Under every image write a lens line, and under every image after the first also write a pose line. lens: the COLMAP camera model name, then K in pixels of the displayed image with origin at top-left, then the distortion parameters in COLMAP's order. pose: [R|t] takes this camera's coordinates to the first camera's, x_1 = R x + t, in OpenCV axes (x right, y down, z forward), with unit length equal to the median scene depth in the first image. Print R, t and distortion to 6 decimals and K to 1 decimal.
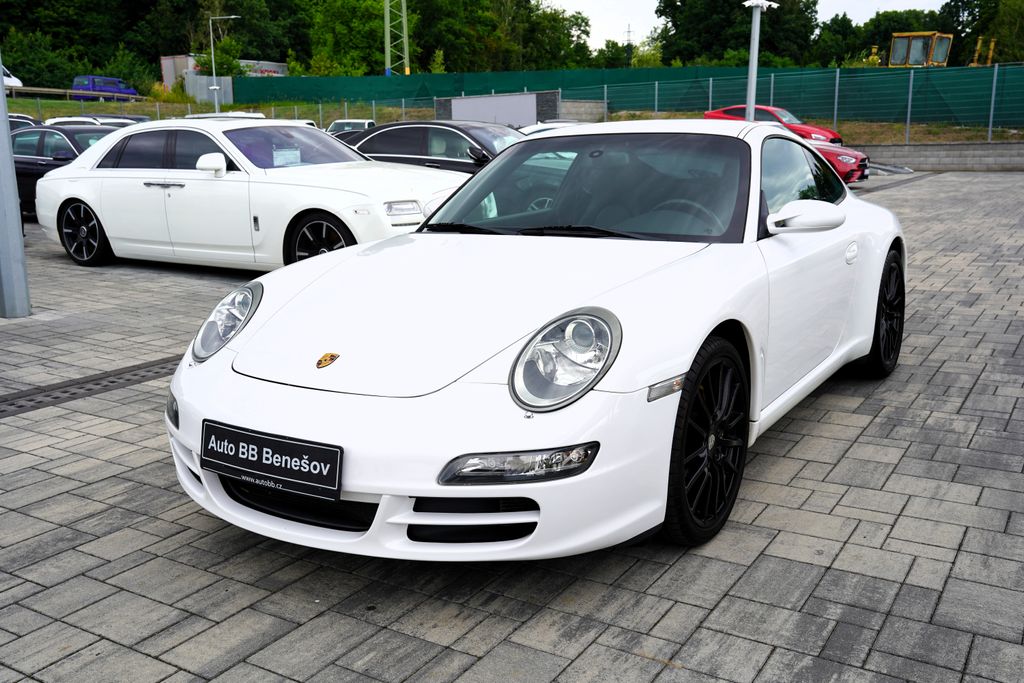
lens RADIAL K [[941.0, 0, 501.3], [0, 941.0, 344.2], [0, 0, 1]] dist [0.017500, 0.000000]
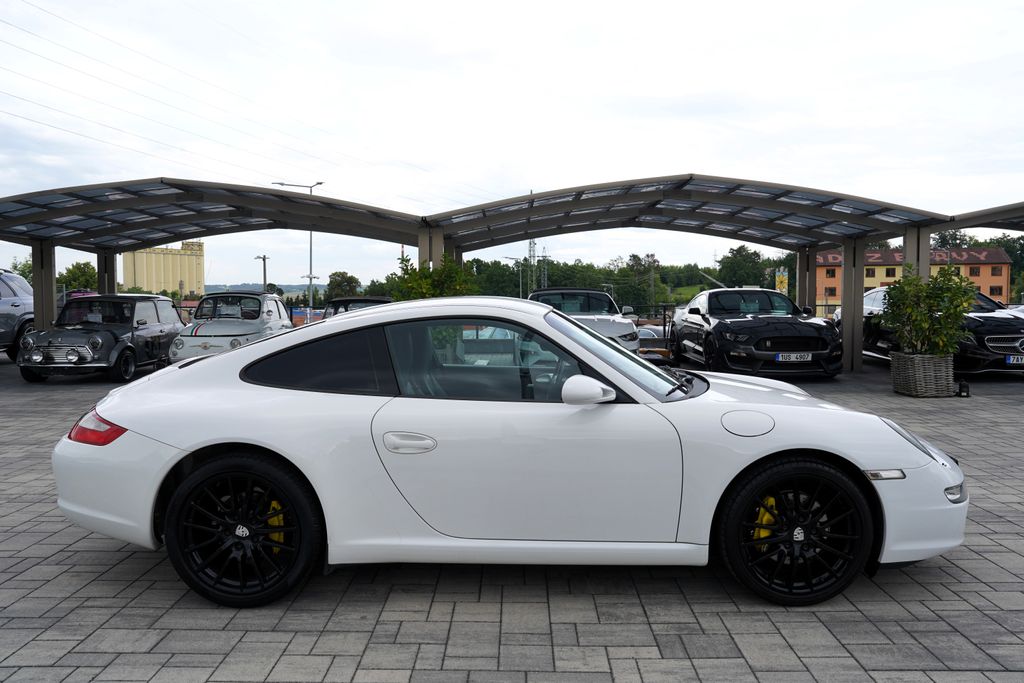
lens RADIAL K [[766.2, 0, 509.1], [0, 766.2, 339.1], [0, 0, 1]] dist [-0.073863, 0.067697]
pose [[-0.528219, -0.022630, 0.848807, -0.817877], [0.194275, 0.969907, 0.146757, -0.391648], [-0.826585, 0.242422, -0.507927, 1.808328]]
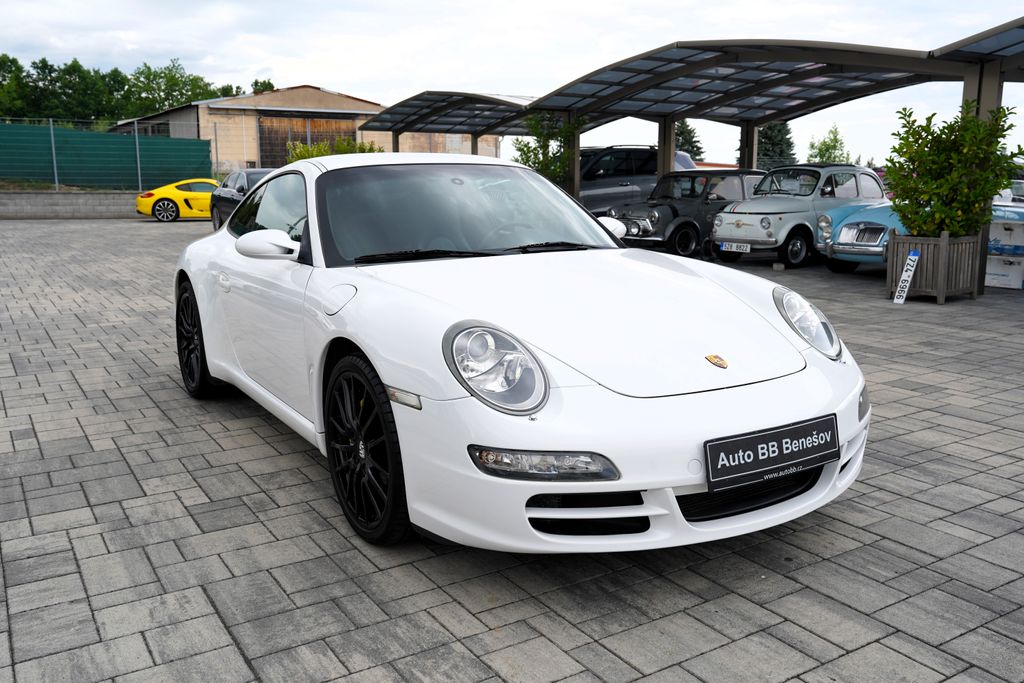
lens RADIAL K [[886.1, 0, 526.0], [0, 886.1, 336.4], [0, 0, 1]] dist [-0.033303, 0.056356]
pose [[0.419401, -0.134318, 0.897809, -0.906308], [0.180373, 0.981605, 0.062596, -0.087273], [-0.889702, 0.135688, 0.435913, 0.579256]]
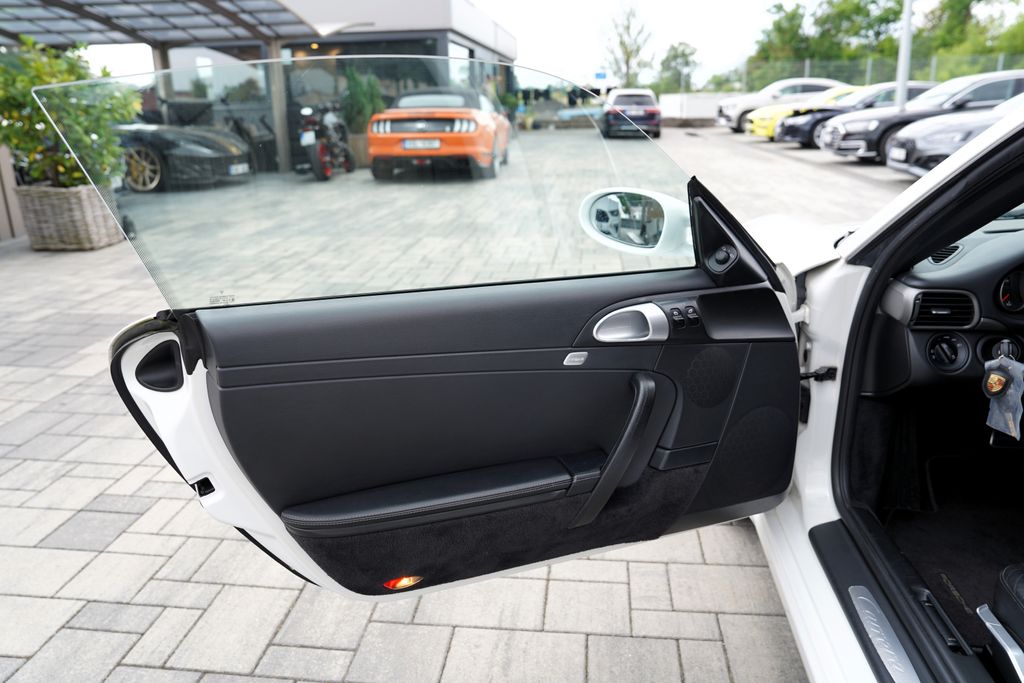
lens RADIAL K [[766.2, 0, 509.8], [0, 766.2, 349.9], [0, 0, 1]] dist [-0.073863, 0.067697]
pose [[-0.893473, 0.180268, -0.411350, 0.595220], [-0.052607, 0.867597, 0.494477, -0.250923], [0.446024, 0.463442, -0.765692, 1.223252]]
